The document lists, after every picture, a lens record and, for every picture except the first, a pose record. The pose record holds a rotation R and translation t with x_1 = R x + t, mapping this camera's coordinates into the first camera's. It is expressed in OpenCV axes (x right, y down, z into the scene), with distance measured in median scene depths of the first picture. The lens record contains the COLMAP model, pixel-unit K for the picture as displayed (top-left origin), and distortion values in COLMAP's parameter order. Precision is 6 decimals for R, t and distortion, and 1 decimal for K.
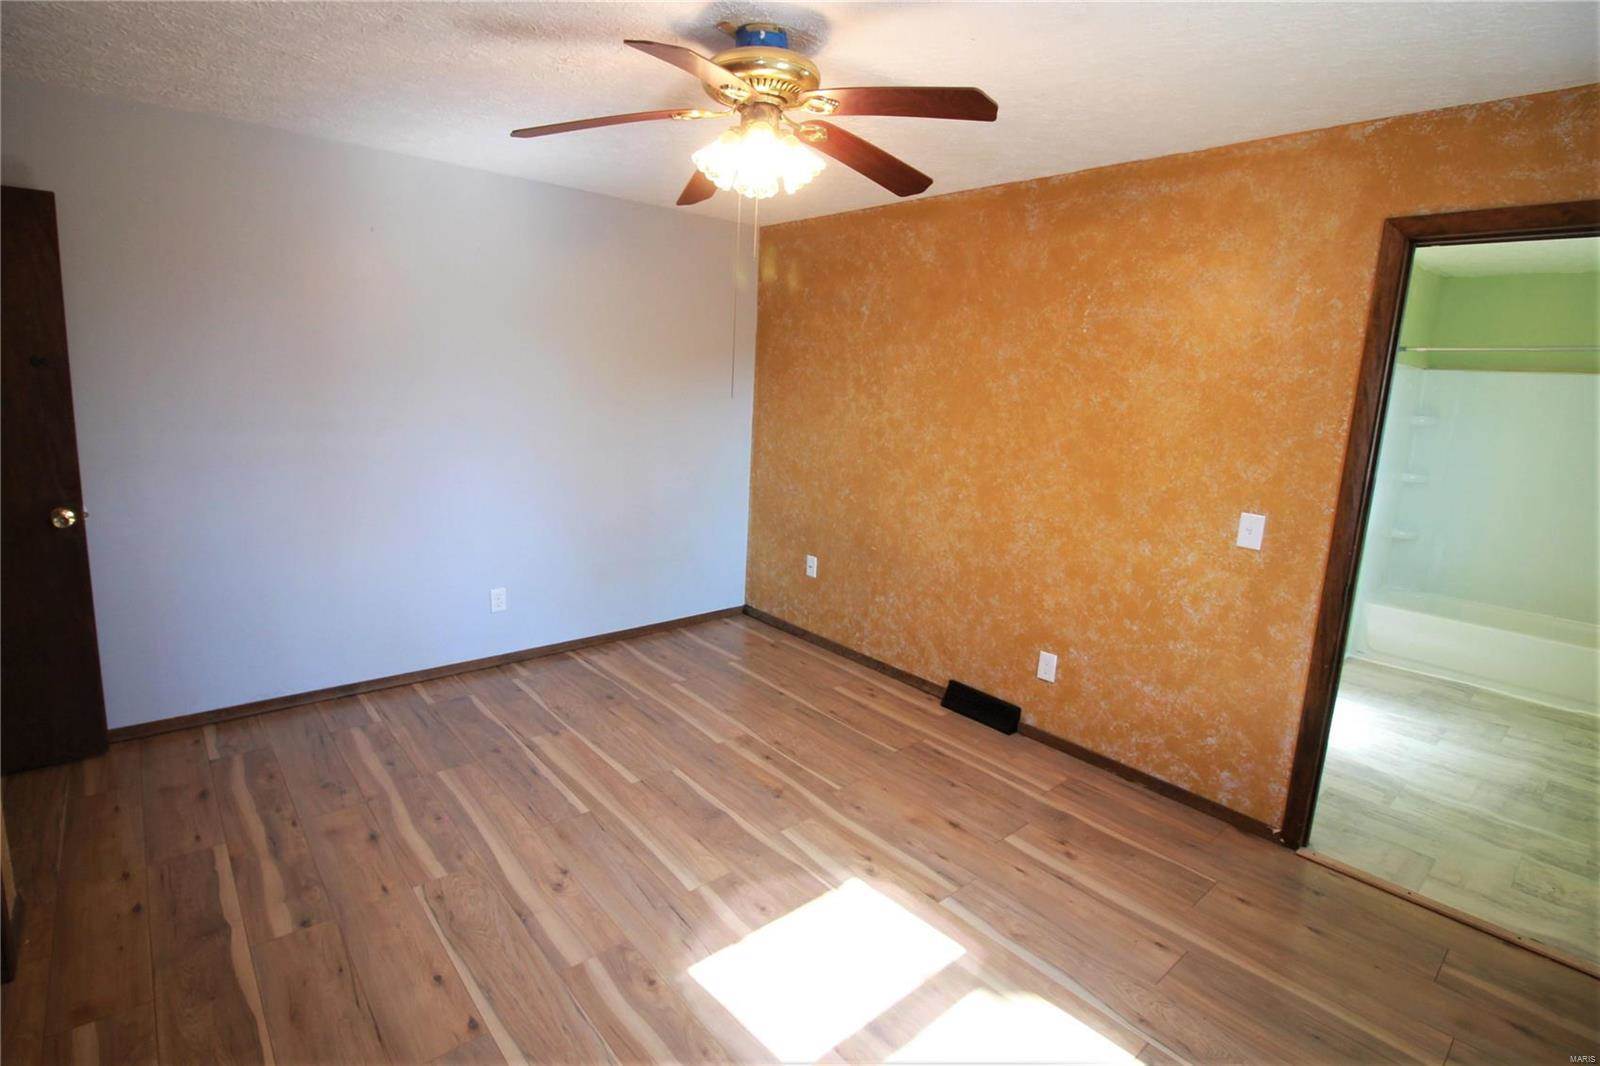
lens RADIAL K [[768.7, 0, 751.5], [0, 768.7, 520.8], [0, 0, 1]] dist [-0.012932, -0.003754]
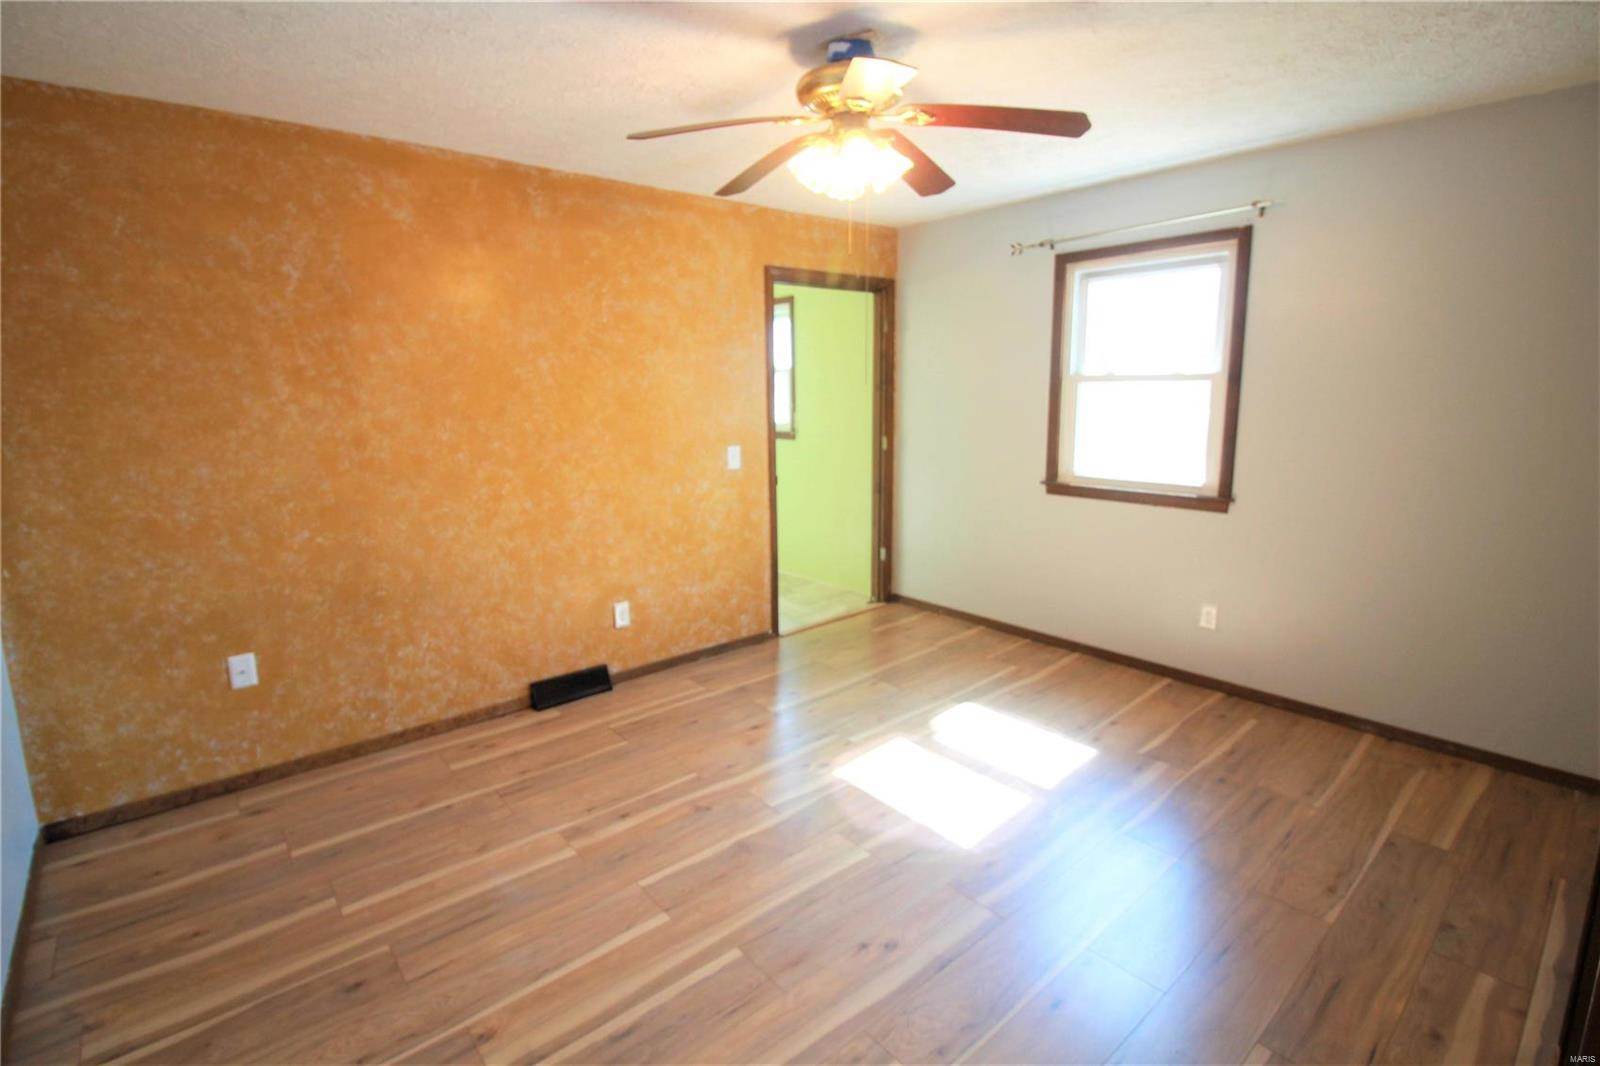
lens RADIAL K [[768.7, 0, 798.9], [0, 768.7, 524.3], [0, 0, 1]] dist [-0.012932, -0.003754]
pose [[-0.044019, -0.226088, 0.973112, -0.713451], [0.192622, 0.953858, 0.230328, -0.152146], [-0.980285, 0.197582, 0.001561, 0.716060]]
